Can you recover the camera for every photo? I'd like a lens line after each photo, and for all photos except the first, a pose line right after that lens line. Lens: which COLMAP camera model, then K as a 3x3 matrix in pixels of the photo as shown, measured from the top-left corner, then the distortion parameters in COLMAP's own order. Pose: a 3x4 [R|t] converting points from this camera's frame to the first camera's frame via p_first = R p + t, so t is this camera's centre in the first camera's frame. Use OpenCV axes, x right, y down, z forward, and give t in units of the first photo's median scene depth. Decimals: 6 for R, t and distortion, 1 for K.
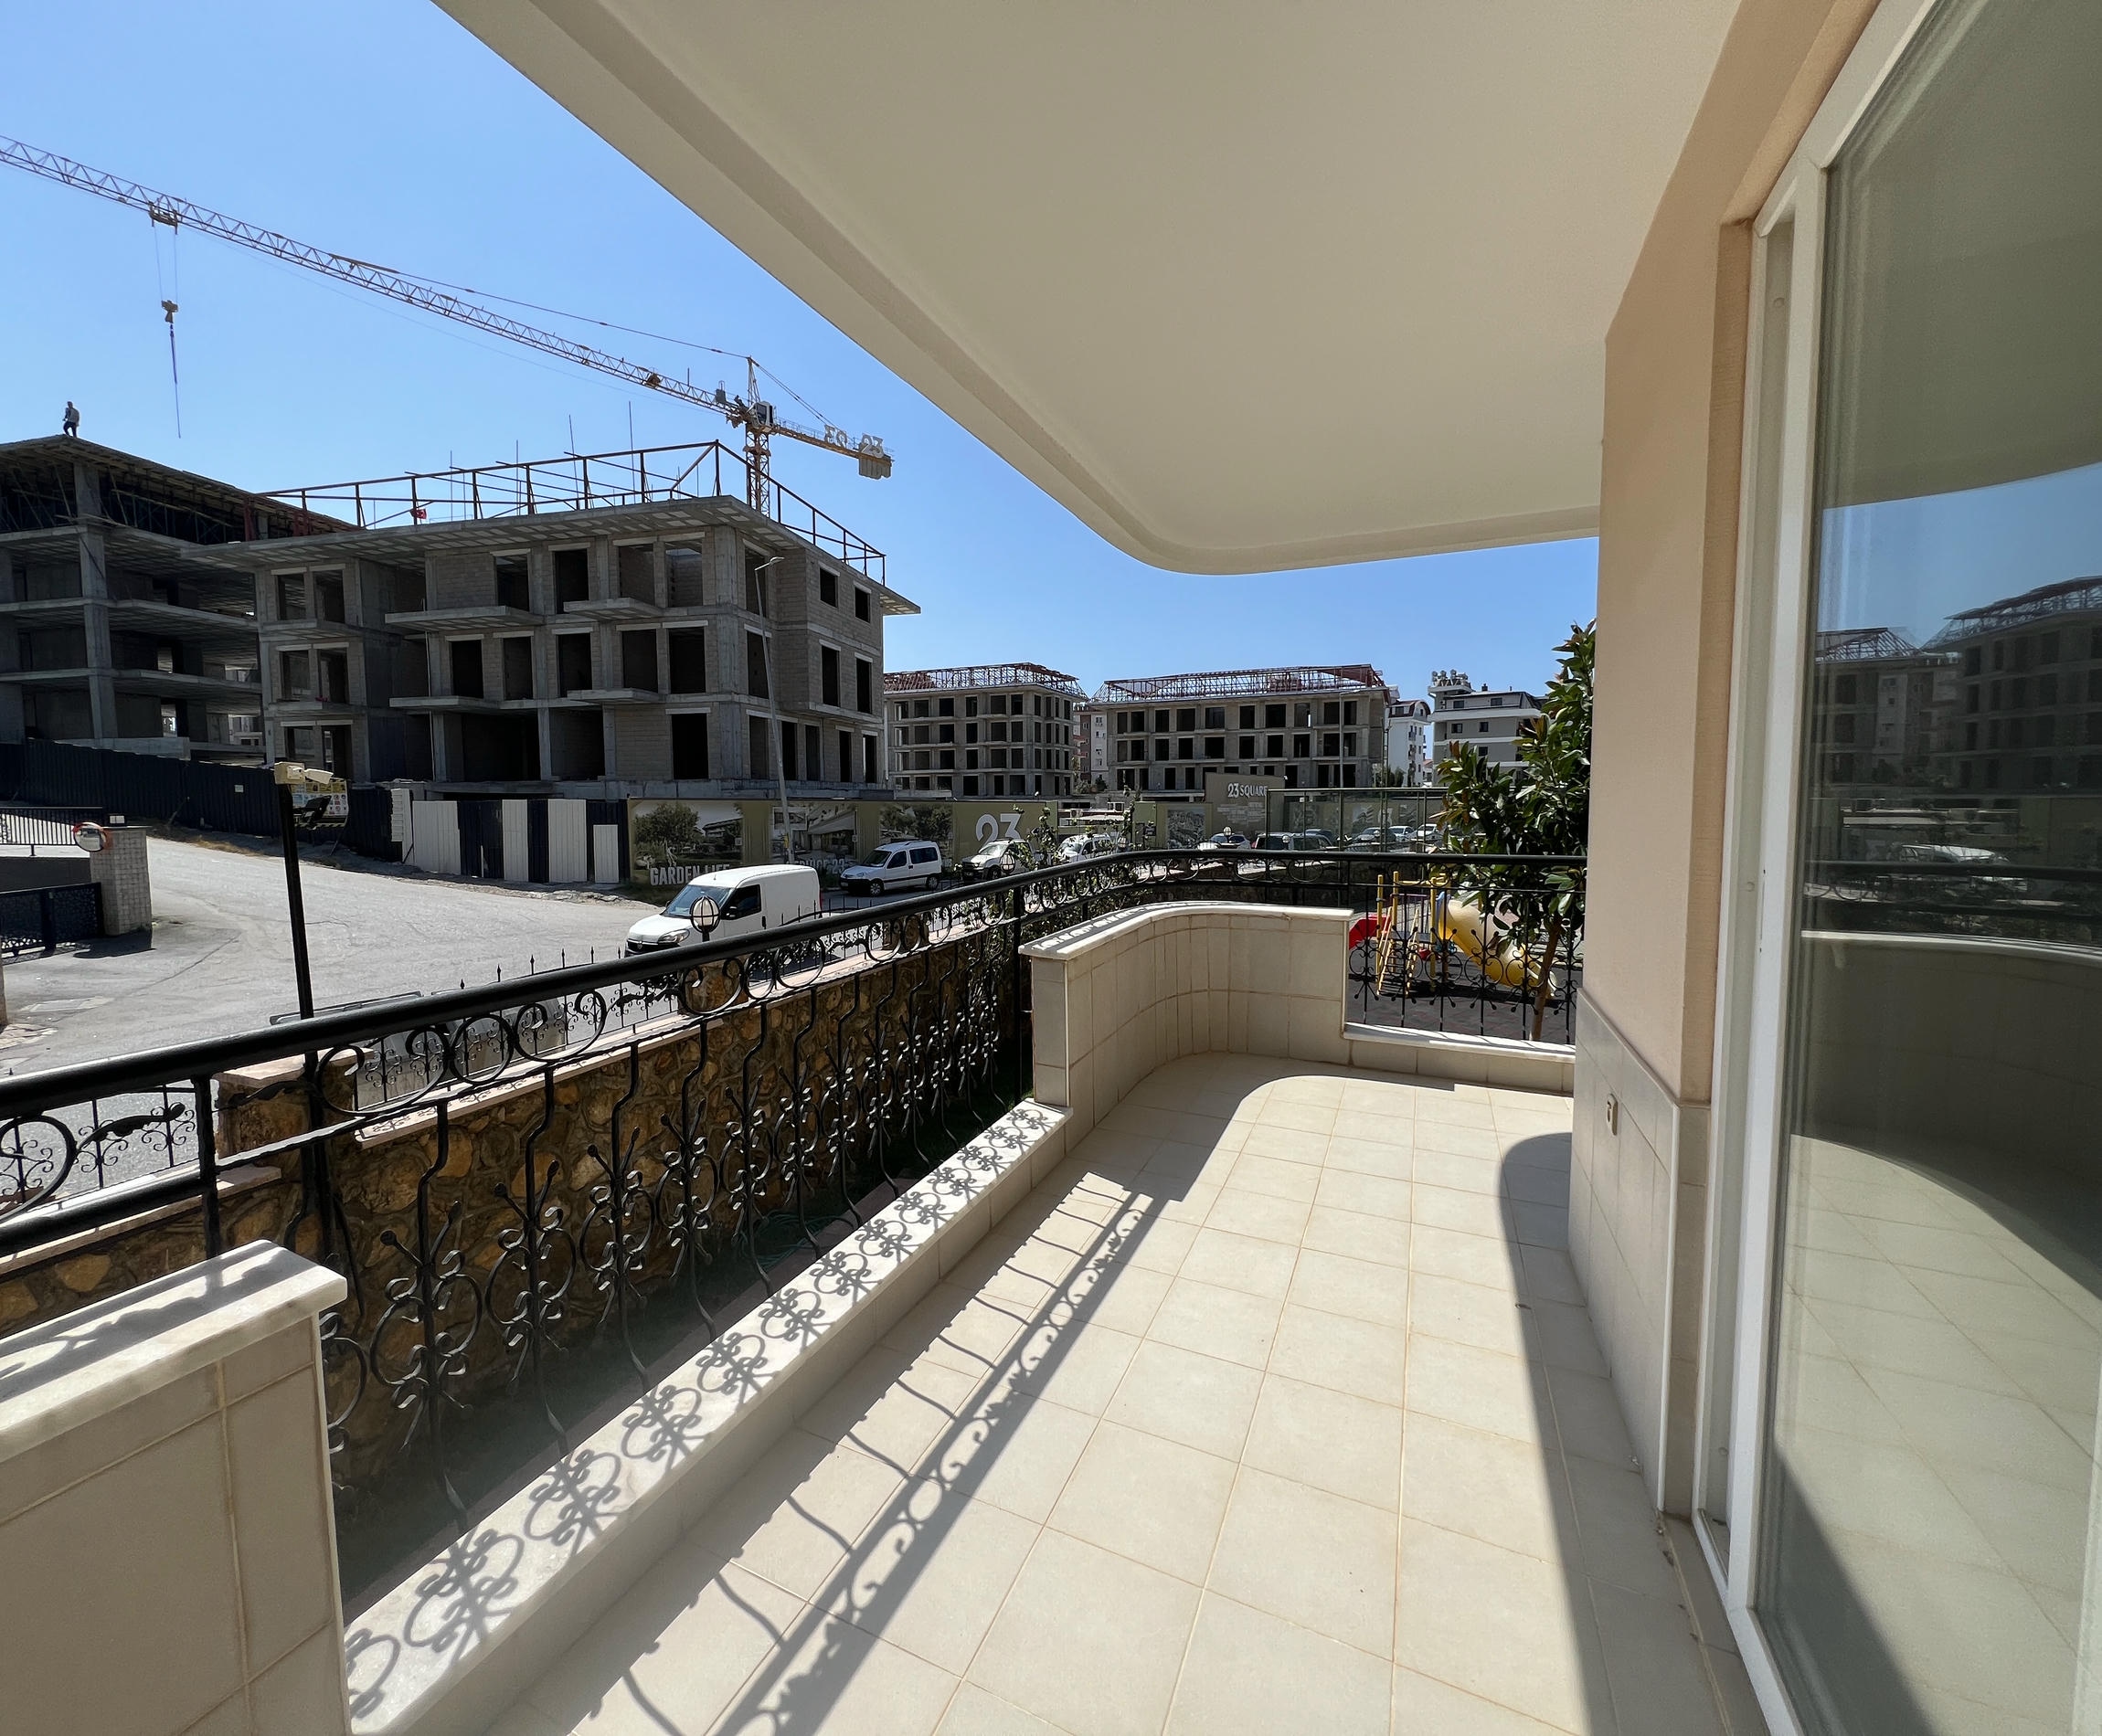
lens RADIAL K [[838.9, 0, 1047.0], [0, 838.9, 854.7], [0, 0, 1]] dist [-0.003696, 0.000950]
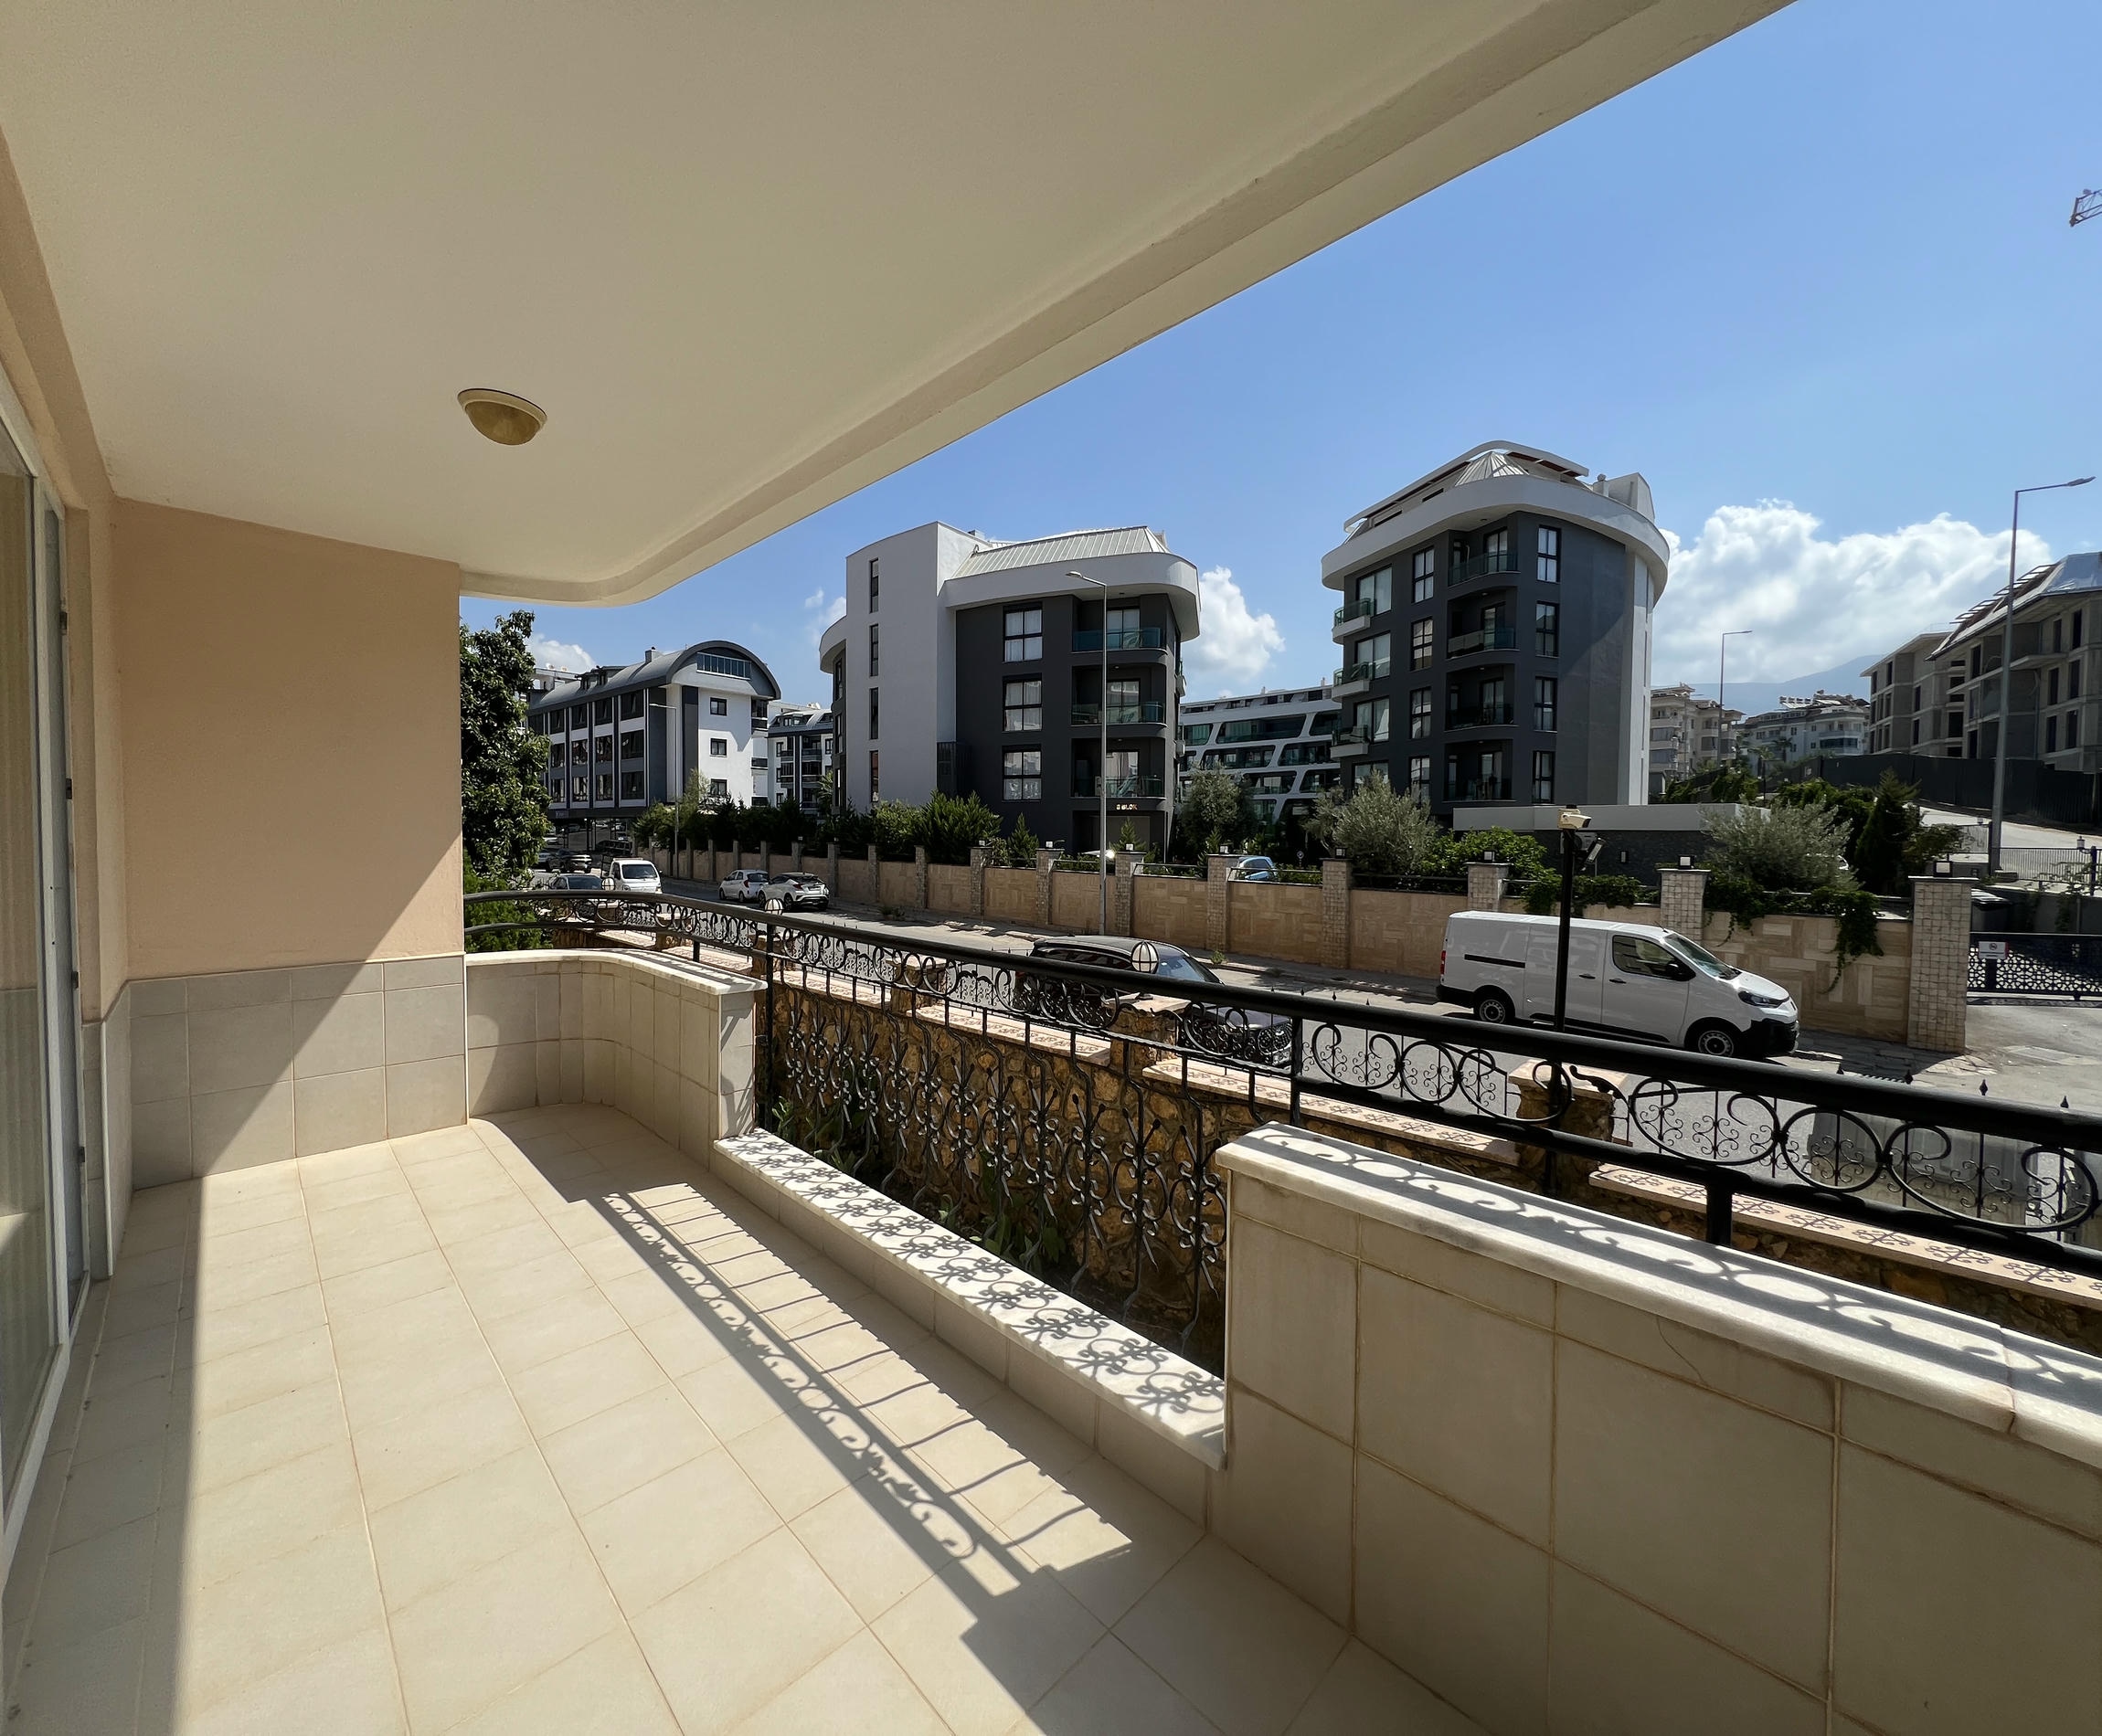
lens RADIAL K [[838.9, 0, 1045.8], [0, 838.9, 857.8], [0, 0, 1]] dist [-0.003696, 0.000950]
pose [[-0.363504, 0.028594, -0.931154, 0.049775], [-0.069701, 0.995892, 0.057792, -0.007982], [0.928981, 0.085910, -0.360018, 0.097746]]
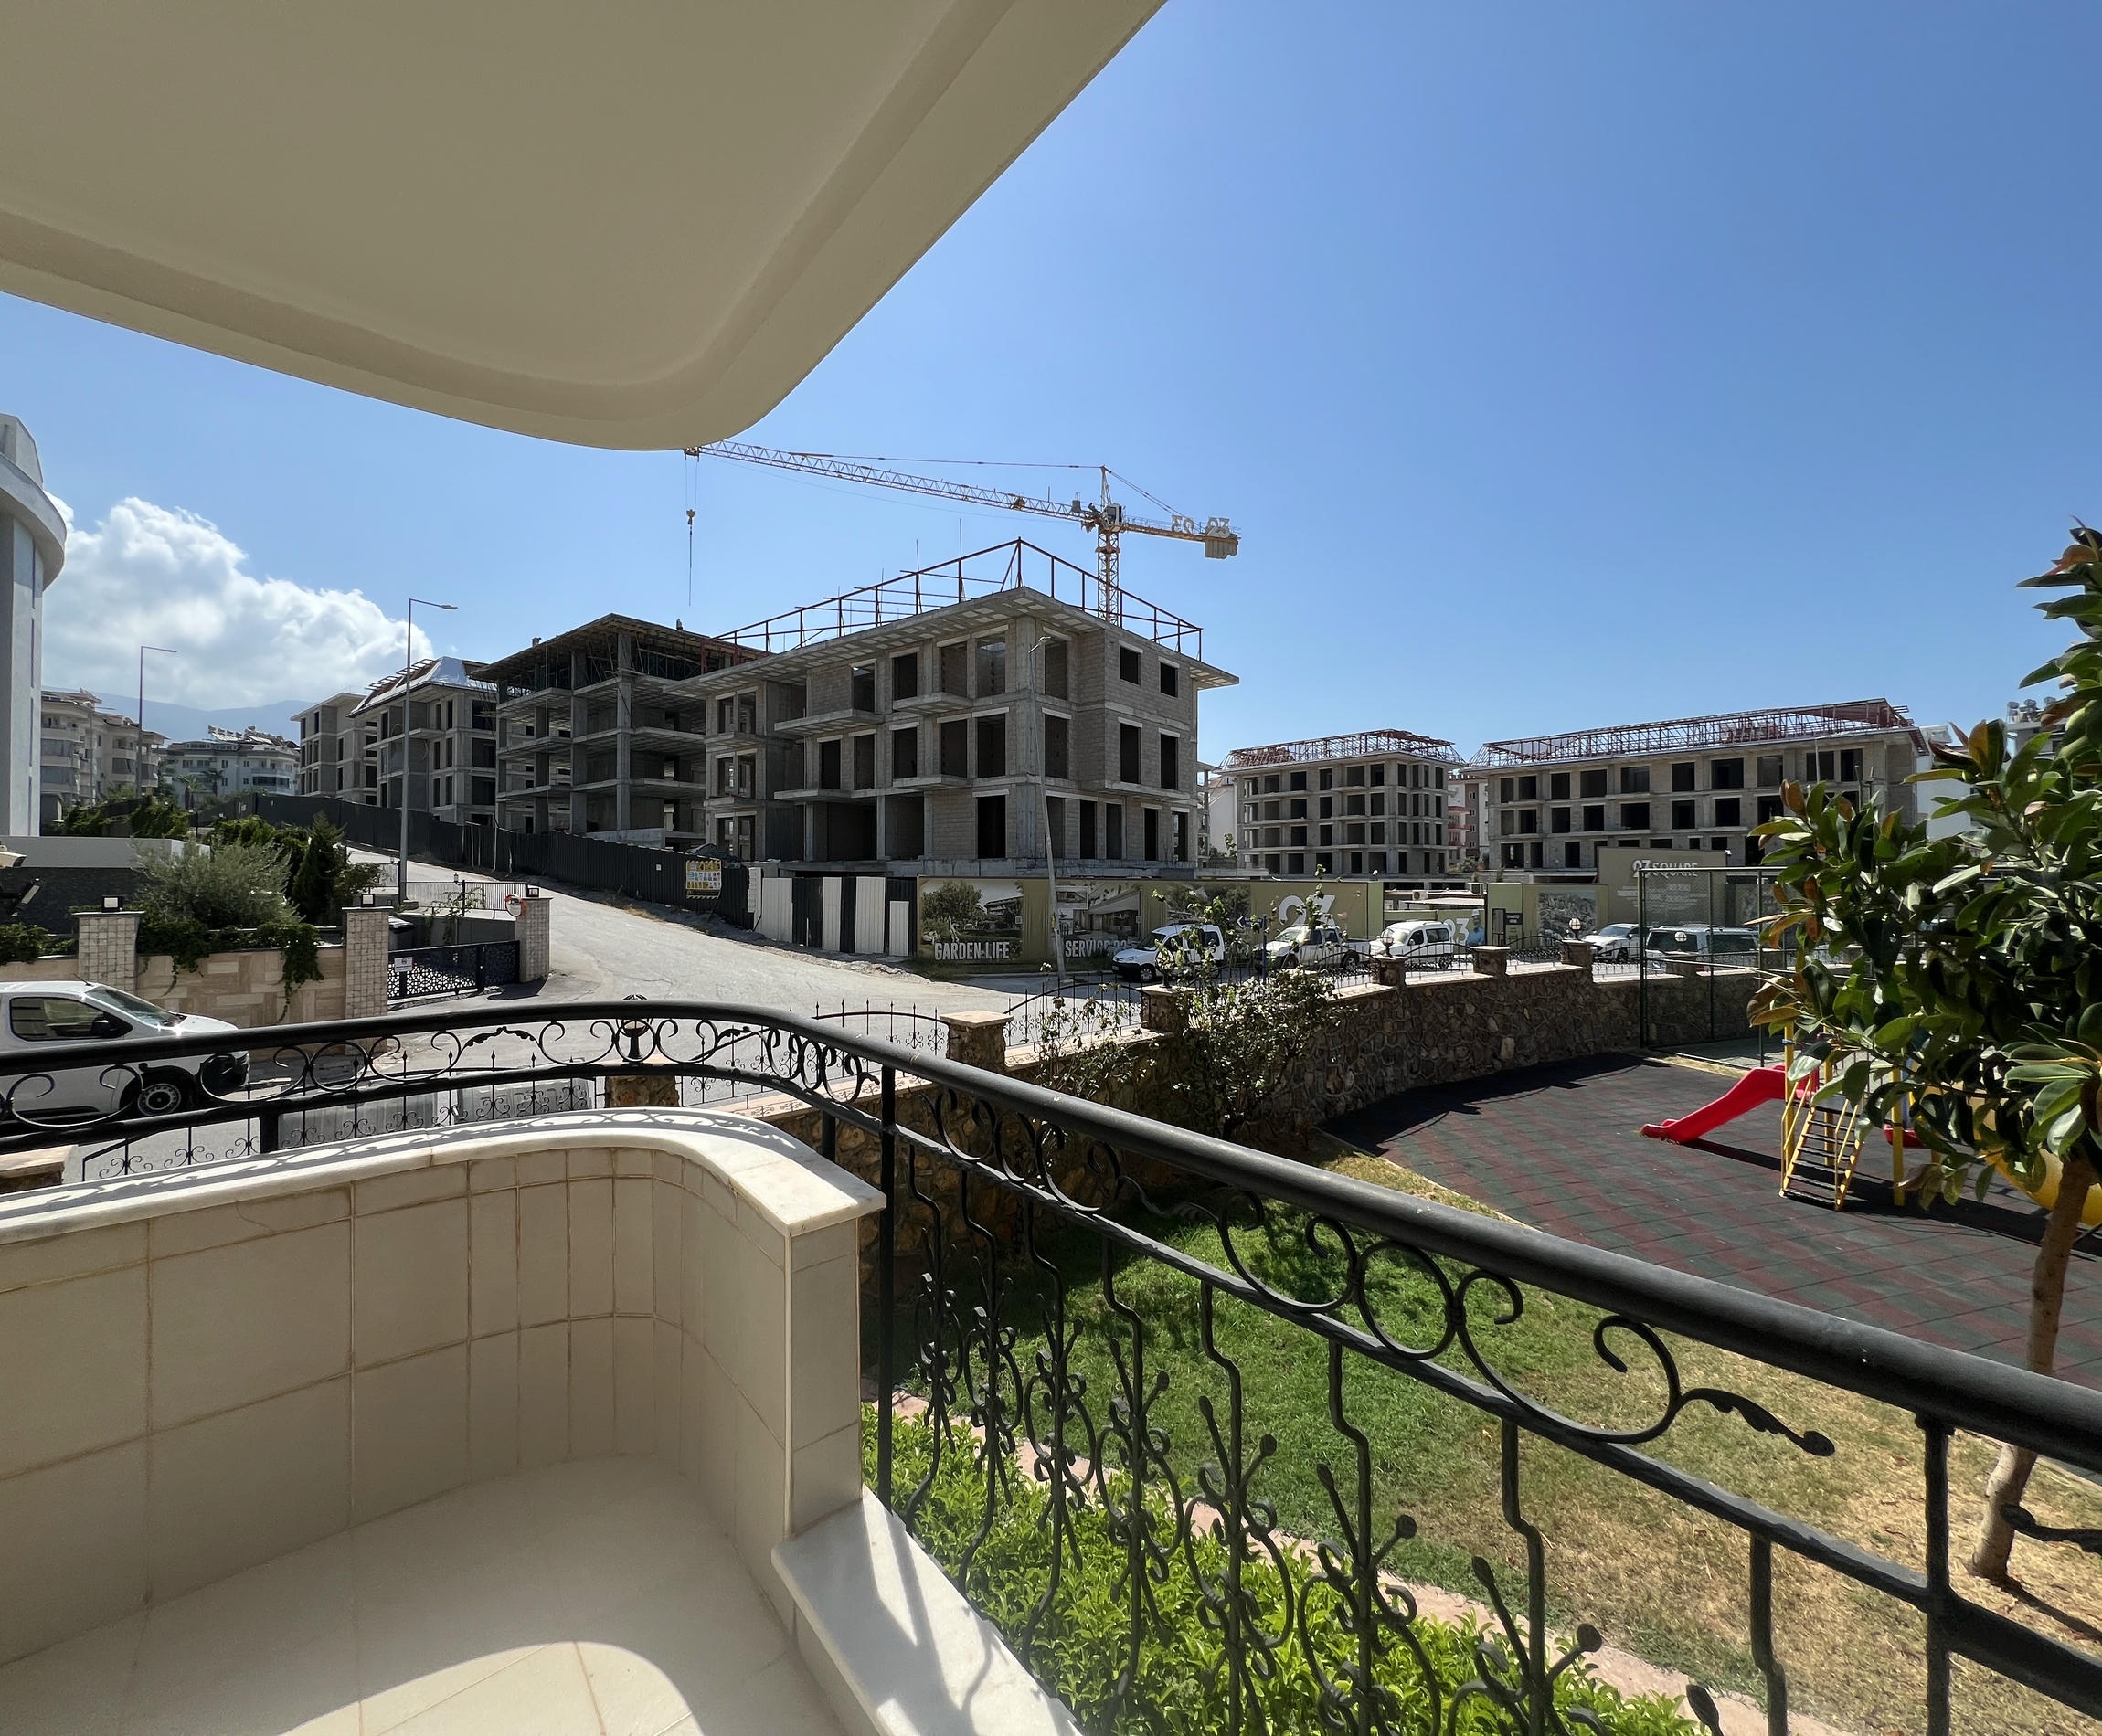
lens RADIAL K [[838.9, 0, 1044.8], [0, 838.9, 867.5], [0, 0, 1]] dist [-0.003696, 0.000950]
pose [[0.904960, -0.000062, -0.425497, 0.074634], [-0.032849, 0.997005, -0.070010, -0.007485], [0.424227, 0.077334, 0.902248, 0.084028]]
